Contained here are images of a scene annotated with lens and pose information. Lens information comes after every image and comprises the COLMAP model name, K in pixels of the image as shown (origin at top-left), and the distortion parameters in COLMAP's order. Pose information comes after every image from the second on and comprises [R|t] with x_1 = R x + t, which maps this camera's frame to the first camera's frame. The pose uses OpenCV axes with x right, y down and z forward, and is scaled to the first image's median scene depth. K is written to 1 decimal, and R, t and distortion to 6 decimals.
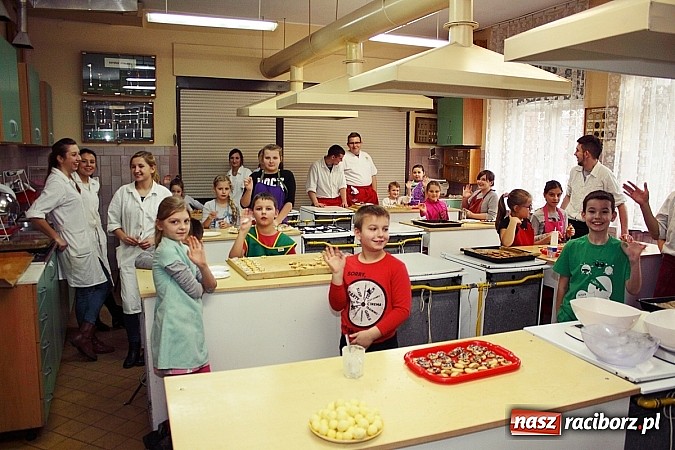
lens RADIAL K [[571.4, 0, 336.7], [0, 571.4, 226.1], [0, 0, 1]] dist [-0.055529, -0.000802]
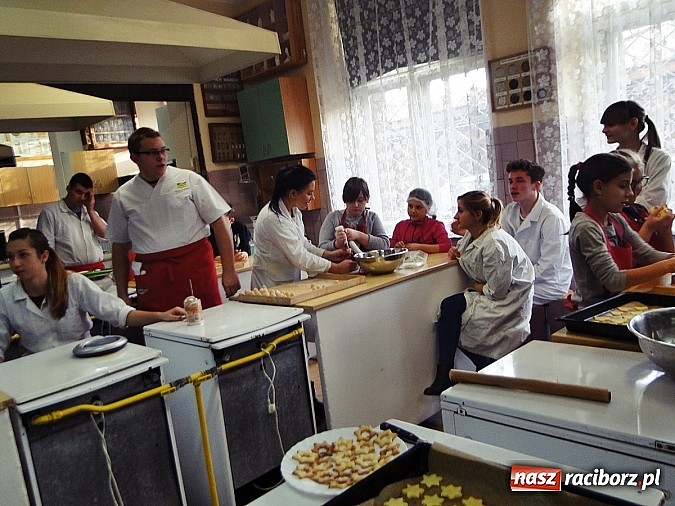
lens RADIAL K [[580.1, 0, 335.9], [0, 580.1, 253.8], [0, 0, 1]] dist [0.006337, -0.002347]
pose [[0.916847, -0.179521, 0.356601, 0.009428], [0.185824, 0.982439, 0.016814, -0.033121], [-0.353357, 0.050849, 0.934106, 0.396917]]
